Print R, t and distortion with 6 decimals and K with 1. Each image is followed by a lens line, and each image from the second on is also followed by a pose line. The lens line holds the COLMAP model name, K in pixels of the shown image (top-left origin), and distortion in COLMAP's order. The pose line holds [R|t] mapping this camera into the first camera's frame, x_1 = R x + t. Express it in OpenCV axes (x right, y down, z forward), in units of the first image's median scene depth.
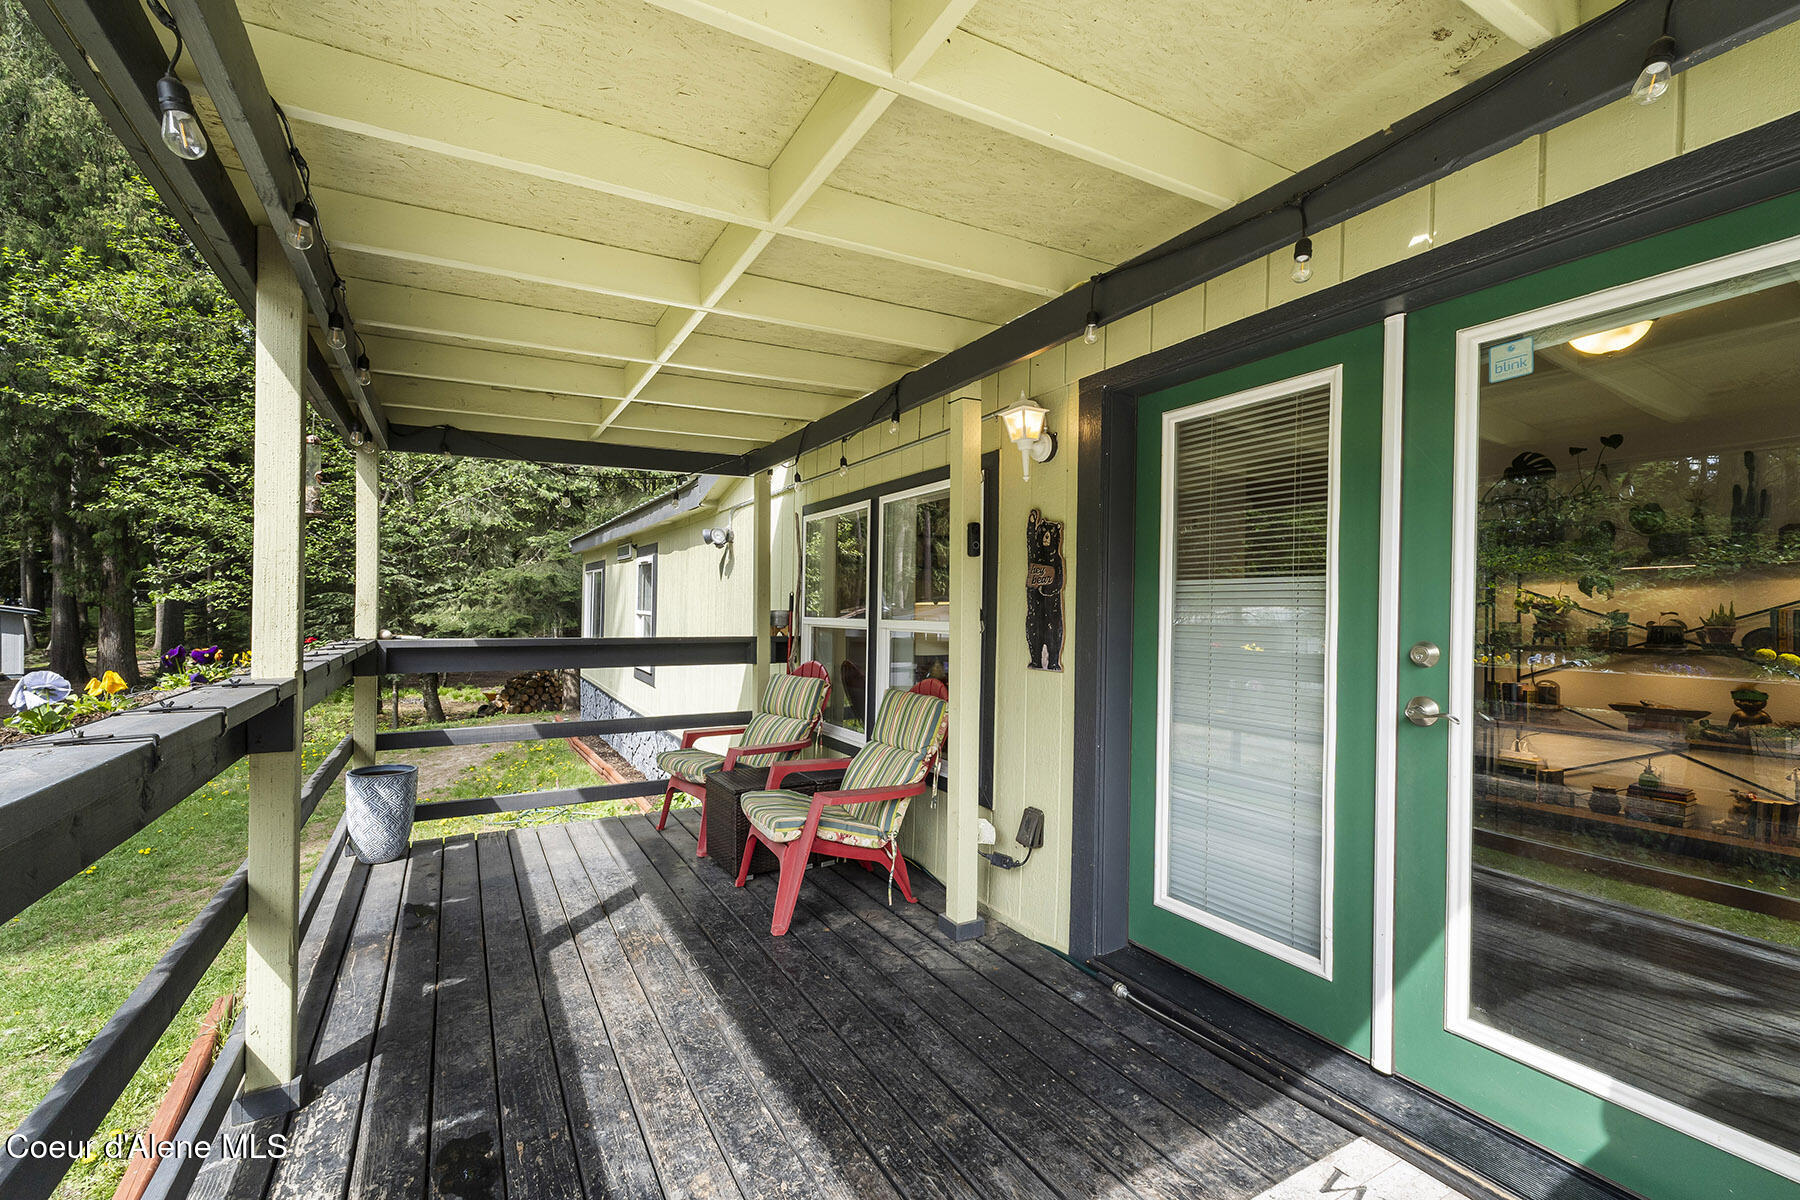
lens RADIAL K [[779.9, 0, 907.9], [0, 779.9, 602.3], [0, 0, 1]] dist [0.003186, 0.000175]
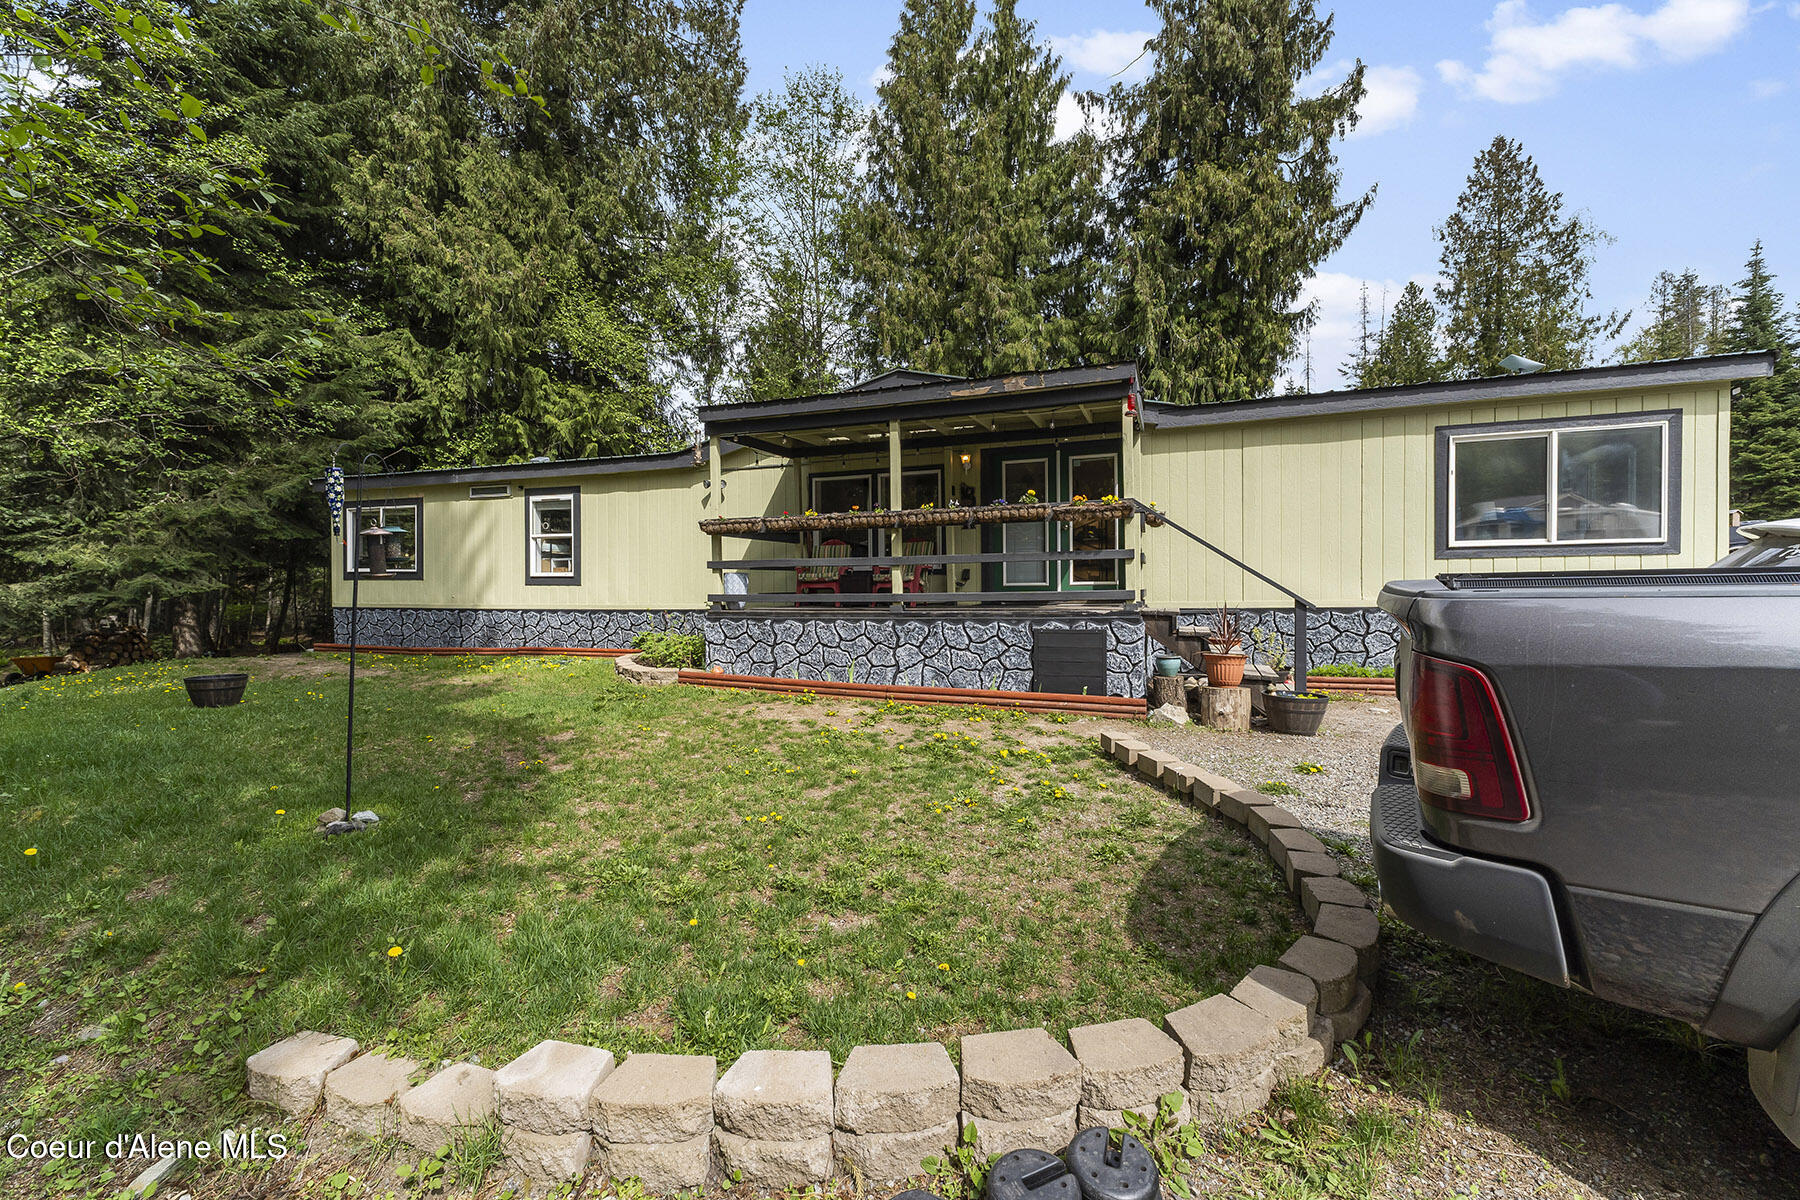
lens RADIAL K [[779.9, 0, 895.3], [0, 779.9, 596.9], [0, 0, 1]] dist [0.003186, 0.000175]
pose [[0.810215, 0.001514, 0.586131, -1.858517], [-0.002425, 0.999997, 0.000769, 0.341463], [-0.586128, -0.002044, 0.810216, -1.451222]]
